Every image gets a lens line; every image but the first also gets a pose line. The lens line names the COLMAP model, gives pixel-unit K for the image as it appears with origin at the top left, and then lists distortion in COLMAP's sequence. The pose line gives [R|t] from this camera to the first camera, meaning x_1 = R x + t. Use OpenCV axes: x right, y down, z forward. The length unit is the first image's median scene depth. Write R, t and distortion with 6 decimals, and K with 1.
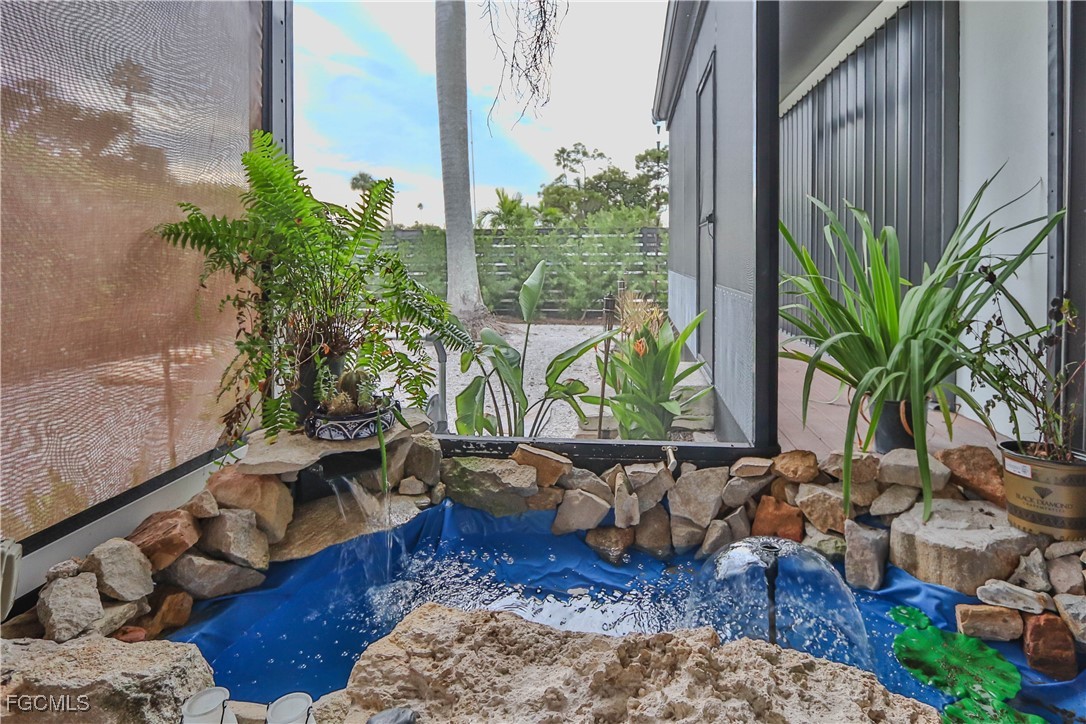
lens RADIAL K [[567.6, 0, 615.7], [0, 567.6, 260.7], [0, 0, 1]] dist [-0.010748, -0.002424]
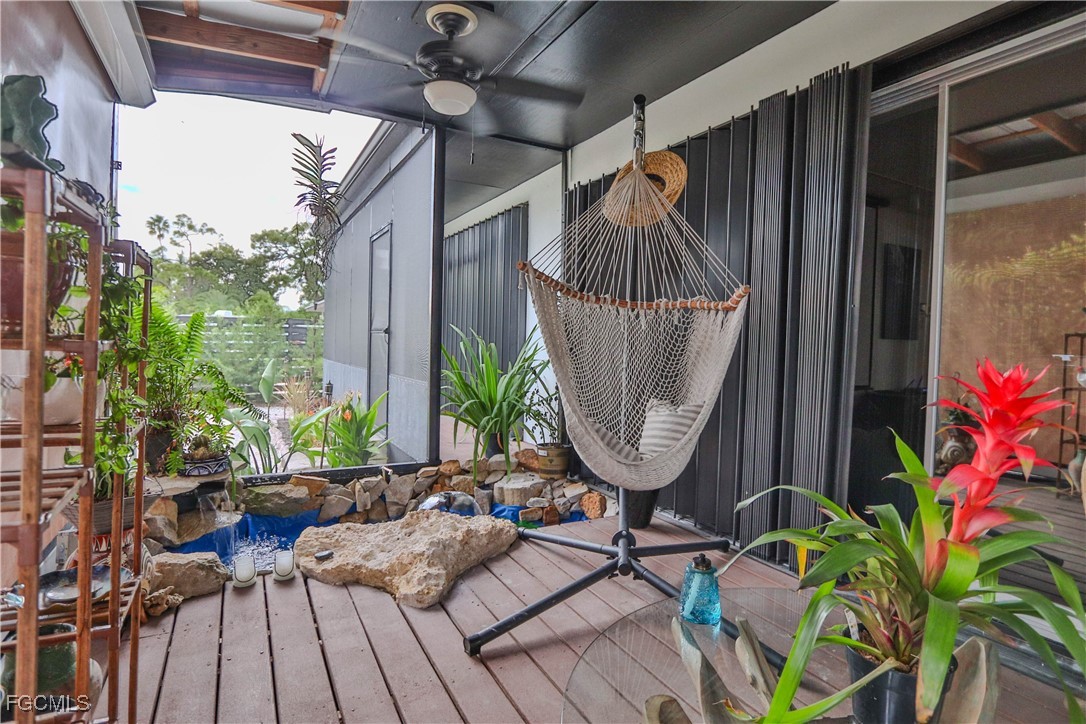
lens RADIAL K [[567.6, 0, 538.8], [0, 567.6, 354.8], [0, 0, 1]] dist [-0.010748, -0.002424]
pose [[0.855021, -0.002228, 0.518589, -0.430382], [-0.012120, 0.999632, 0.024278, -0.081759], [-0.518452, -0.027043, 0.854679, -0.818254]]
